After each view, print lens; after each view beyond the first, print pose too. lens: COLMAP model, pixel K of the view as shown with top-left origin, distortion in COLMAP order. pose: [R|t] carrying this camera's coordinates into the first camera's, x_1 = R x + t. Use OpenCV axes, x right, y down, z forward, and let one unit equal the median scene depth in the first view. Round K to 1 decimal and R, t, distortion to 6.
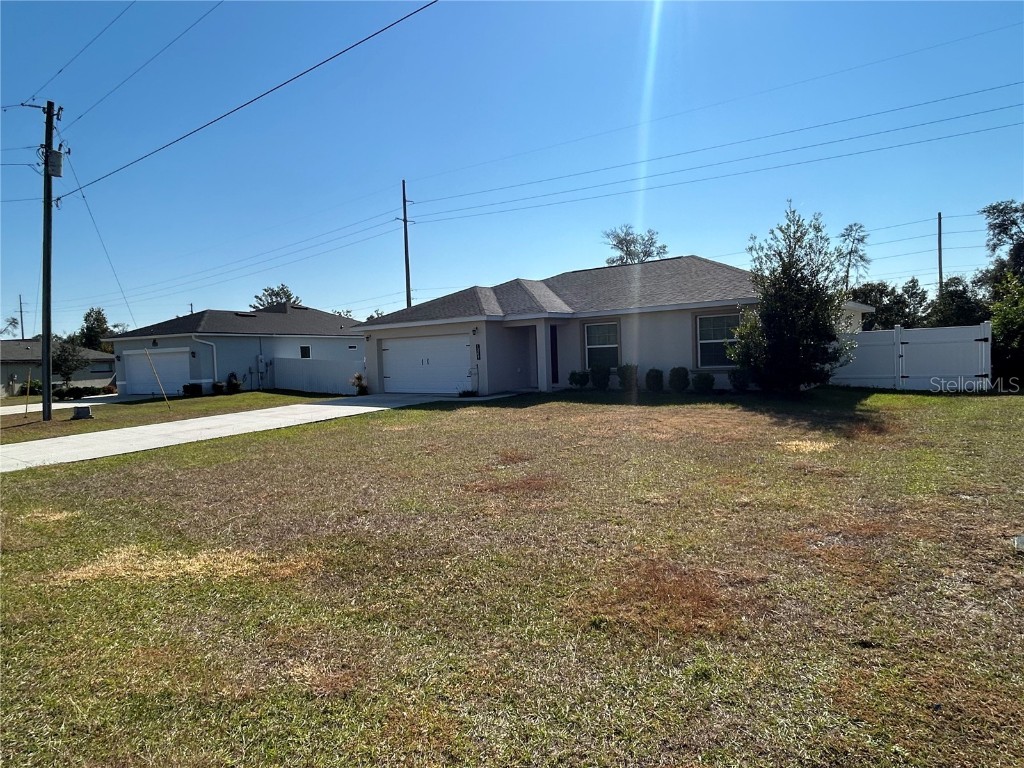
lens RADIAL K [[626.7, 0, 514.3], [0, 626.7, 381.6], [0, 0, 1]] dist [0.007912, -0.002853]
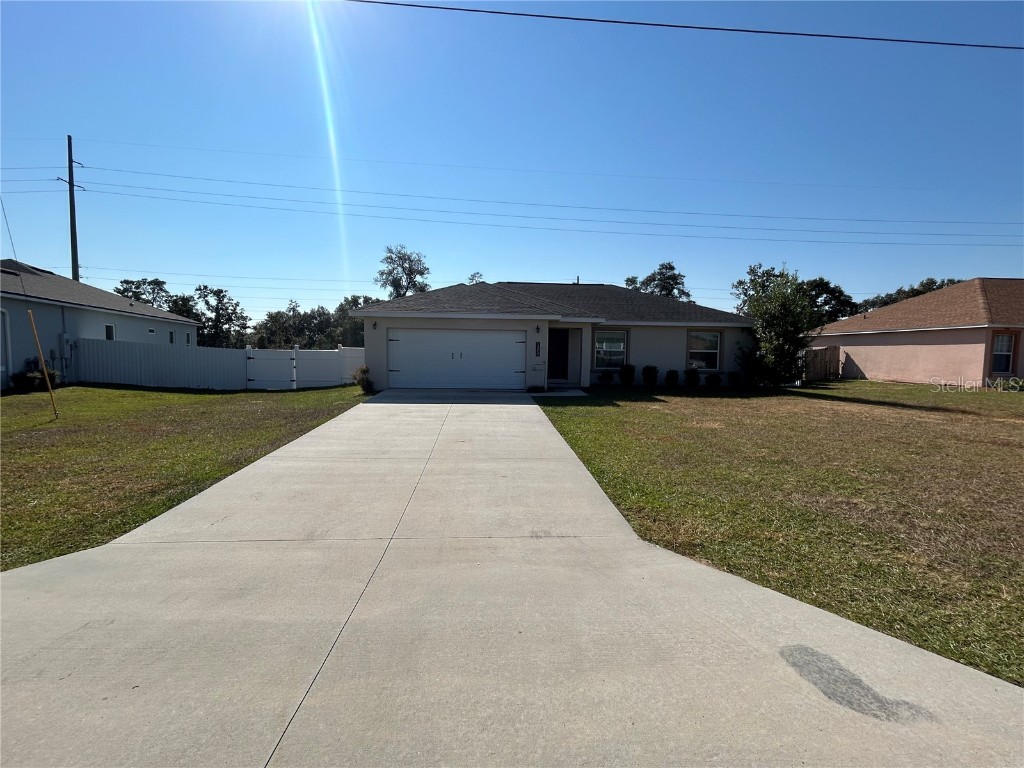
lens RADIAL K [[479.5, 0, 517.8], [0, 479.5, 380.4], [0, 0, 1]] dist [0.004151, 0.001202]
pose [[0.745206, 0.008212, 0.666784, -0.353296], [-0.013069, 0.999912, 0.002291, 0.002317], [-0.666706, -0.010422, 0.745248, 0.235485]]
